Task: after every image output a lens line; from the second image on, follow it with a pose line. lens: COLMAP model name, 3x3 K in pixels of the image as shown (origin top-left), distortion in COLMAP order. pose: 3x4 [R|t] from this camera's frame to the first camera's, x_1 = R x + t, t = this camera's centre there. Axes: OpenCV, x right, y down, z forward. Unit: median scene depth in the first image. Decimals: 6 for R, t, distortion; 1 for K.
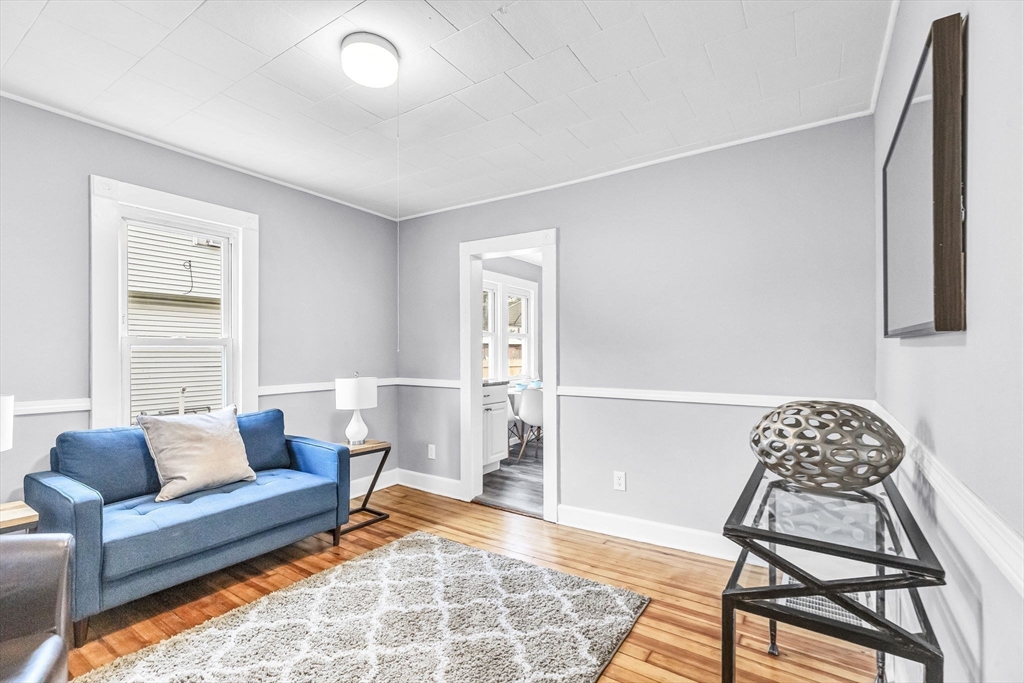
lens RADIAL K [[461.4, 0, 500.4], [0, 461.4, 346.5], [0, 0, 1]] dist [0.002234, -0.000073]
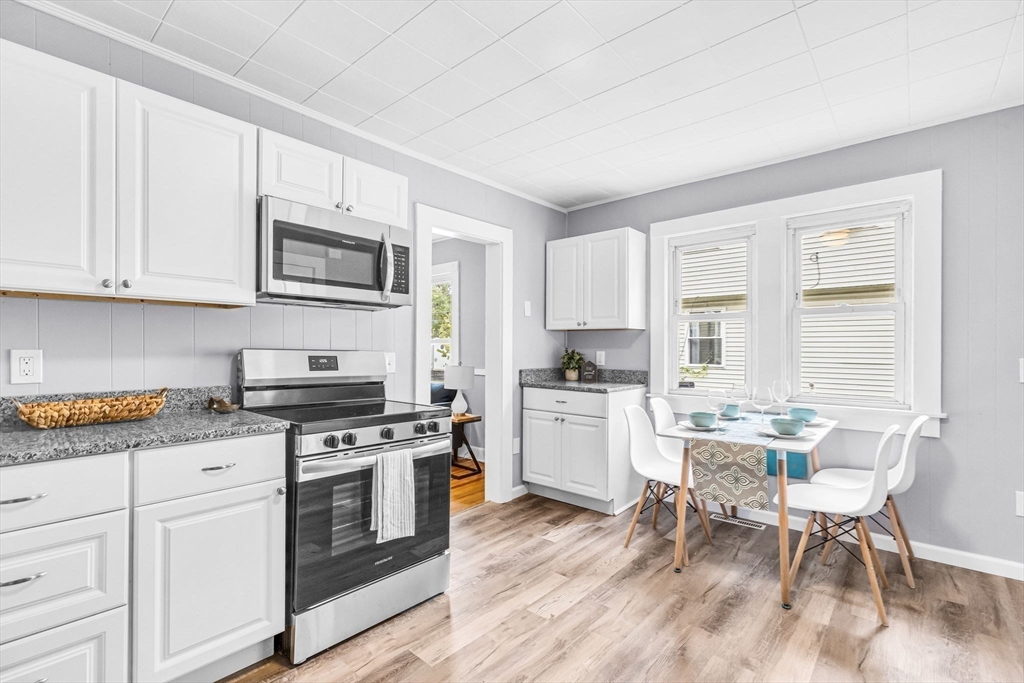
lens RADIAL K [[450.5, 0, 501.8], [0, 450.5, 342.0], [0, 0, 1]] dist [0.001538, 0.000096]
pose [[-0.112439, -0.007729, -0.993629, 0.344146], [0.008048, 0.999930, -0.008689, 0.004522], [0.993626, -0.008974, -0.112369, 0.453112]]
